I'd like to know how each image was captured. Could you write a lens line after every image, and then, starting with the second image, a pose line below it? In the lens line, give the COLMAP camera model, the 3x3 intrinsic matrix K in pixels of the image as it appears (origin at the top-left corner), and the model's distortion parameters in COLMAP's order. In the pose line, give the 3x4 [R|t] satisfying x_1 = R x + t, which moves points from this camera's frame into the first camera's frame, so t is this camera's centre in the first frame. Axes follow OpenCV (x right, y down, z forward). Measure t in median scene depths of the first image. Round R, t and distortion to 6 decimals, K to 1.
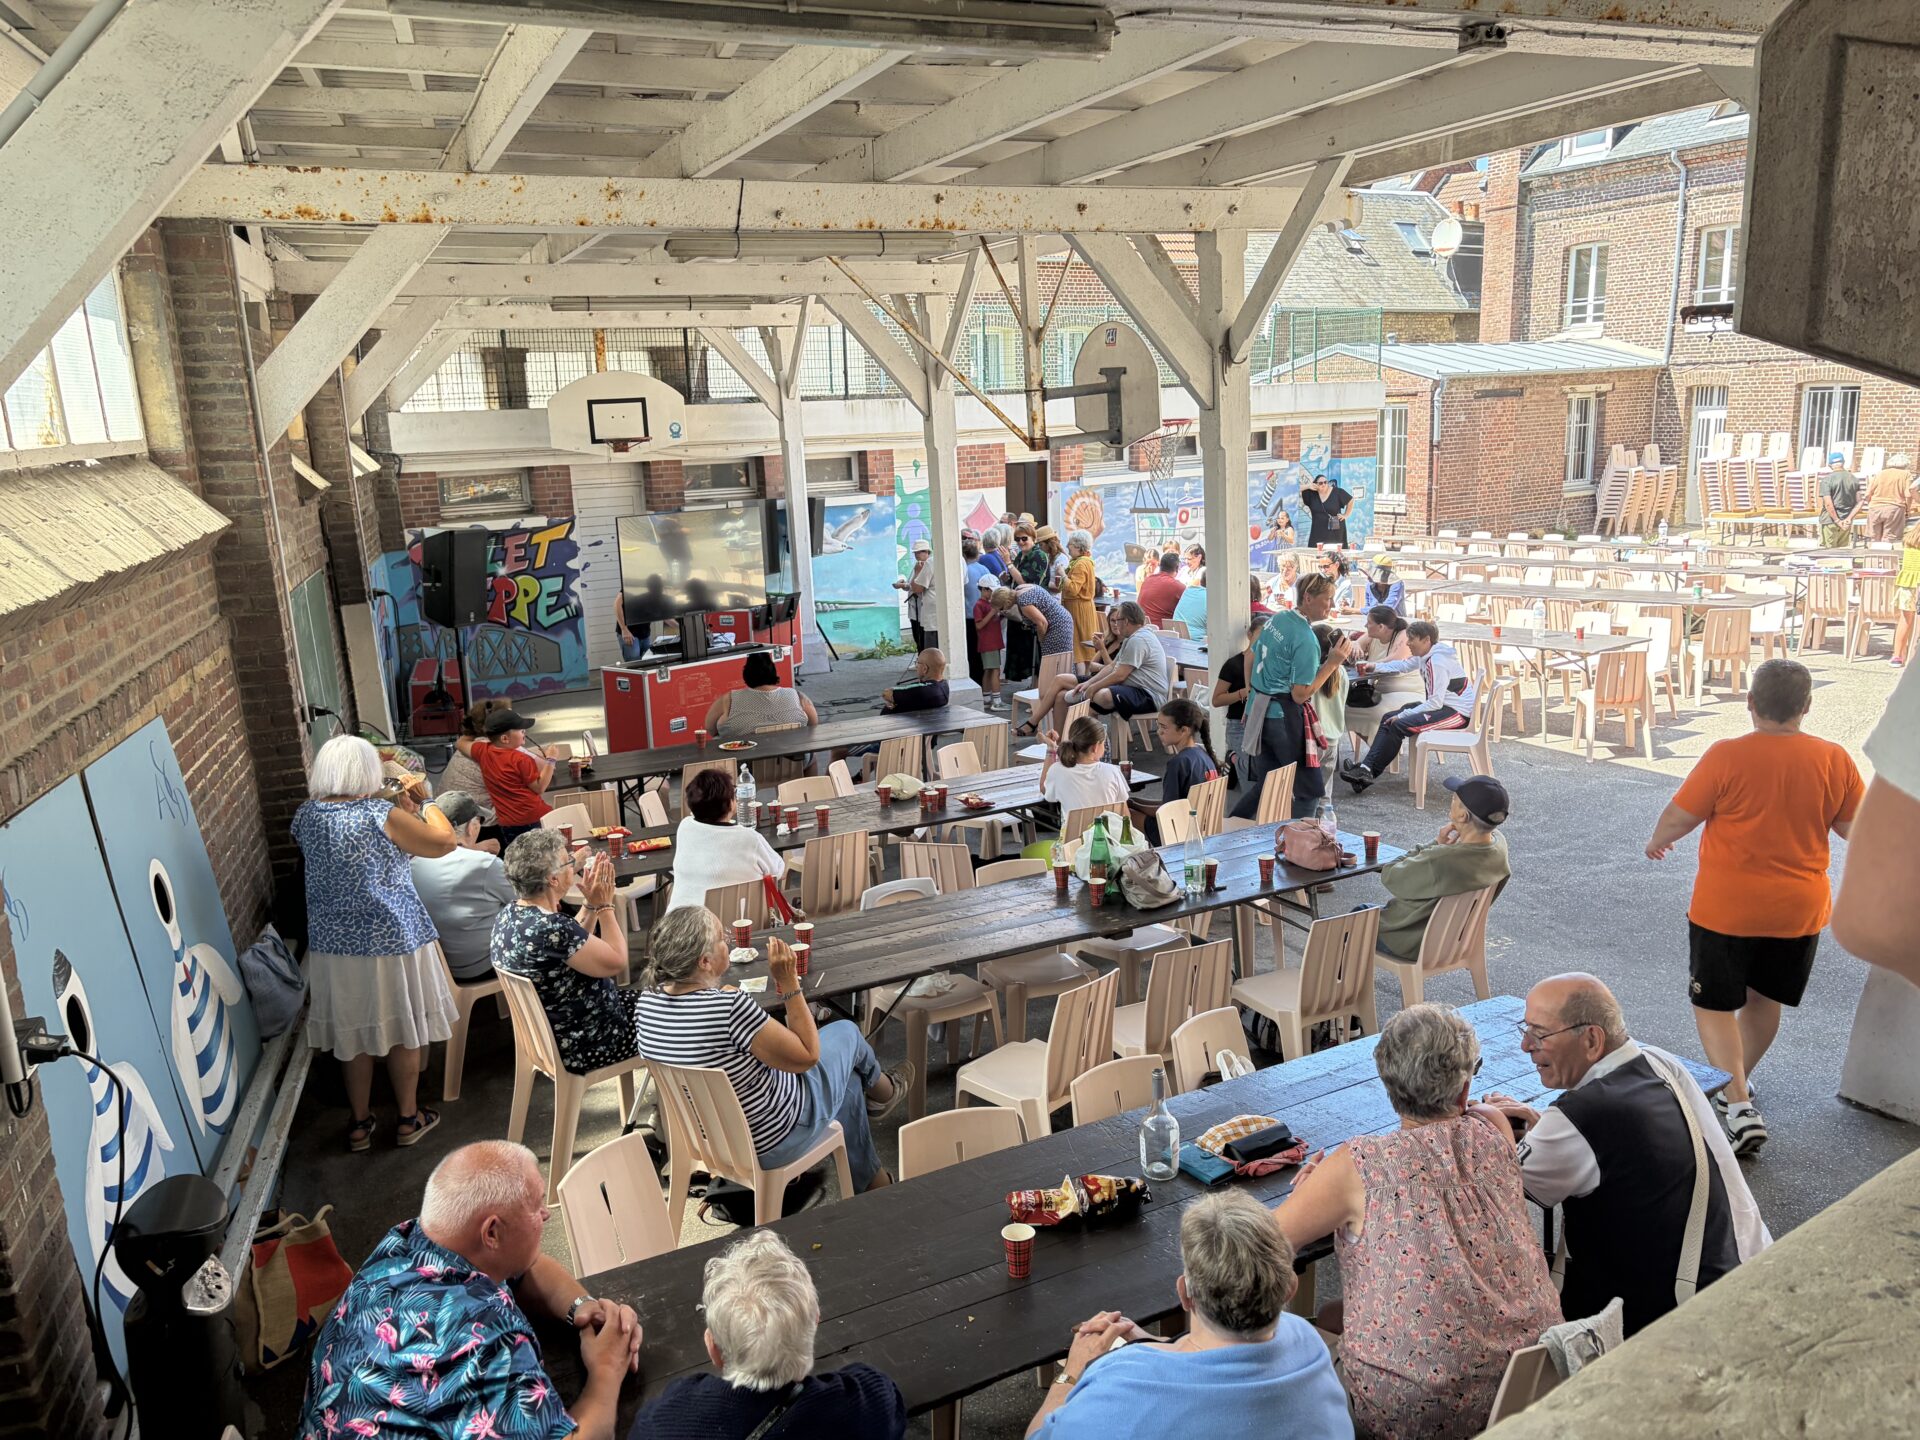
lens RADIAL K [[1443.3, 0, 947.8], [0, 1443.3, 721.2], [0, 0, 1]] dist [0.054564, -0.057760]
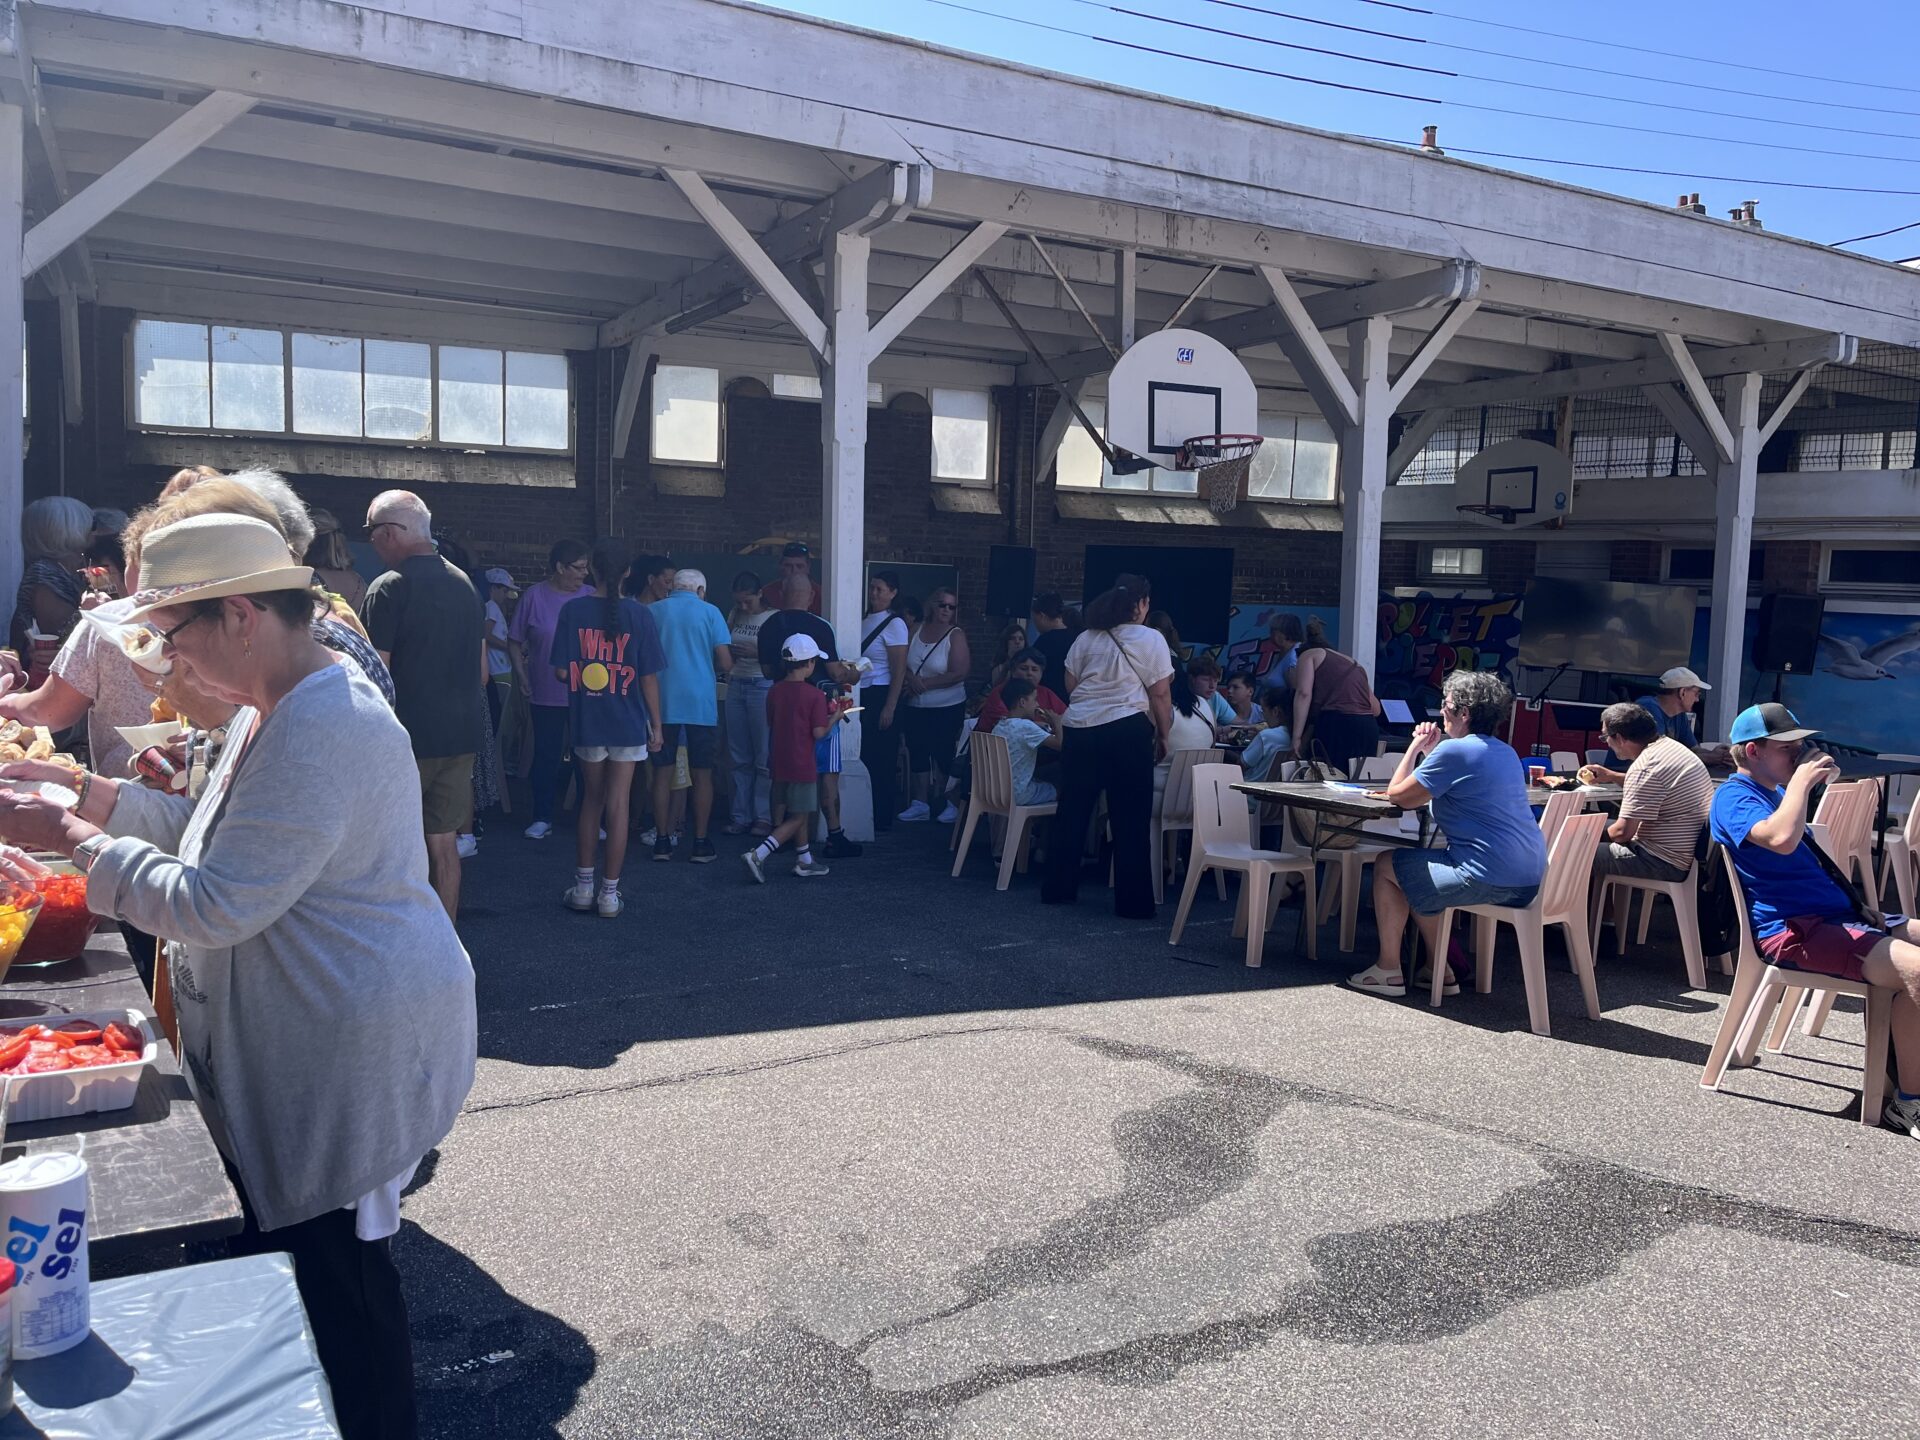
lens RADIAL K [[1444.1, 0, 942.4], [0, 1444.1, 710.6], [0, 0, 1]] dist [0.068948, -0.081157]
pose [[0.079834, 0.126702, -0.988723, 0.682854], [-0.250056, 0.962718, 0.103179, -0.071305], [0.964934, 0.238999, 0.108541, 0.551446]]
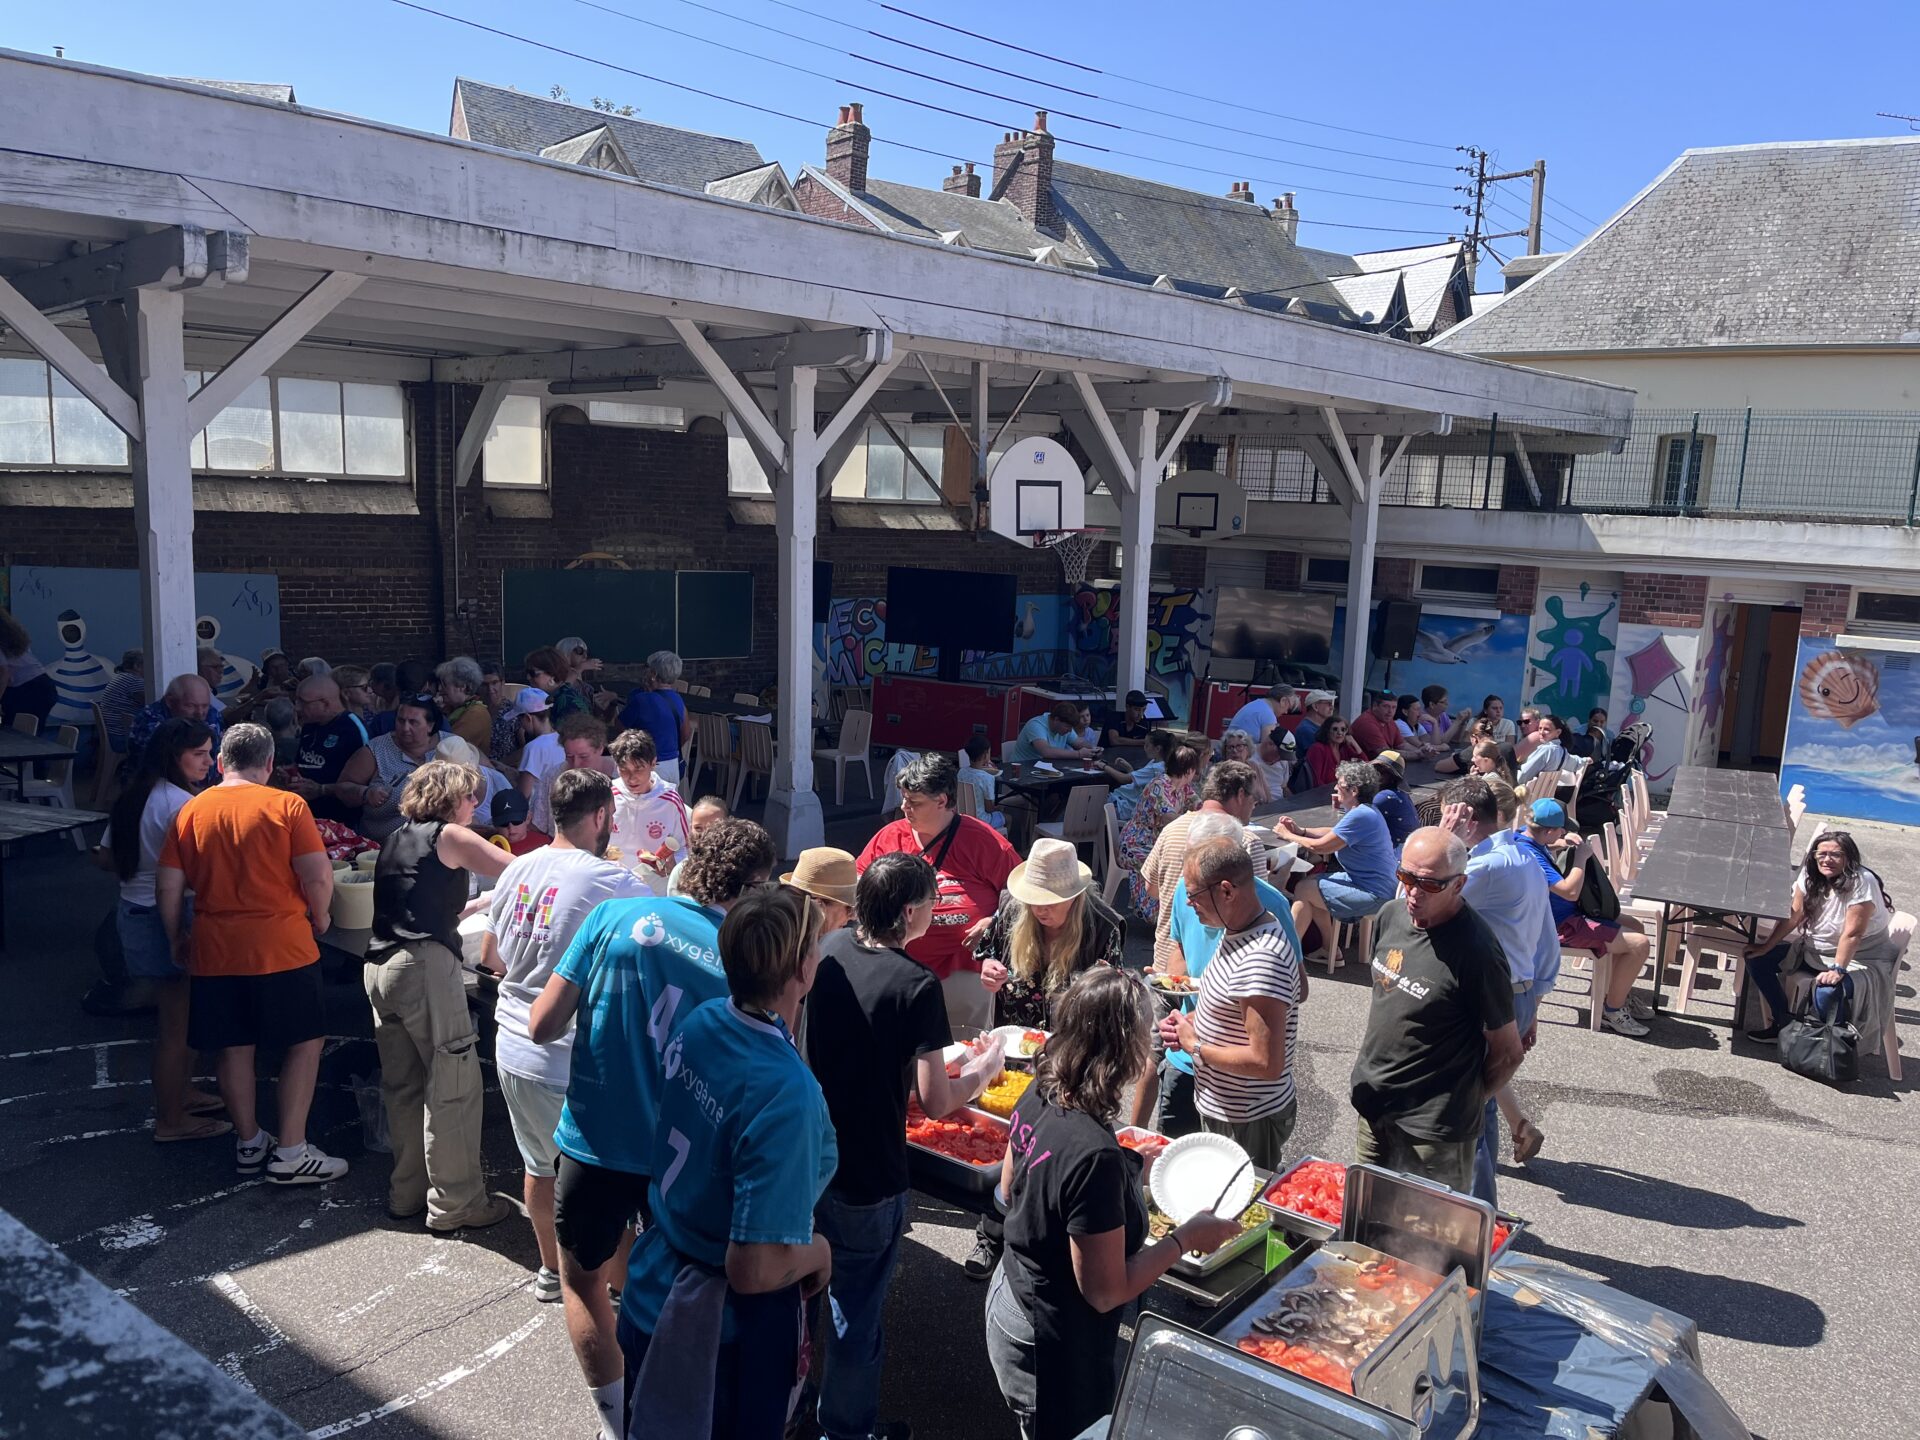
lens RADIAL K [[1444.1, 0, 943.0], [0, 1444.1, 722.5], [0, 0, 1]] dist [0.068948, -0.081157]
pose [[0.377924, 0.197640, -0.904495, 0.777300], [-0.252711, 0.961873, 0.104588, -0.108317], [0.890680, 0.189049, 0.413460, 0.343359]]
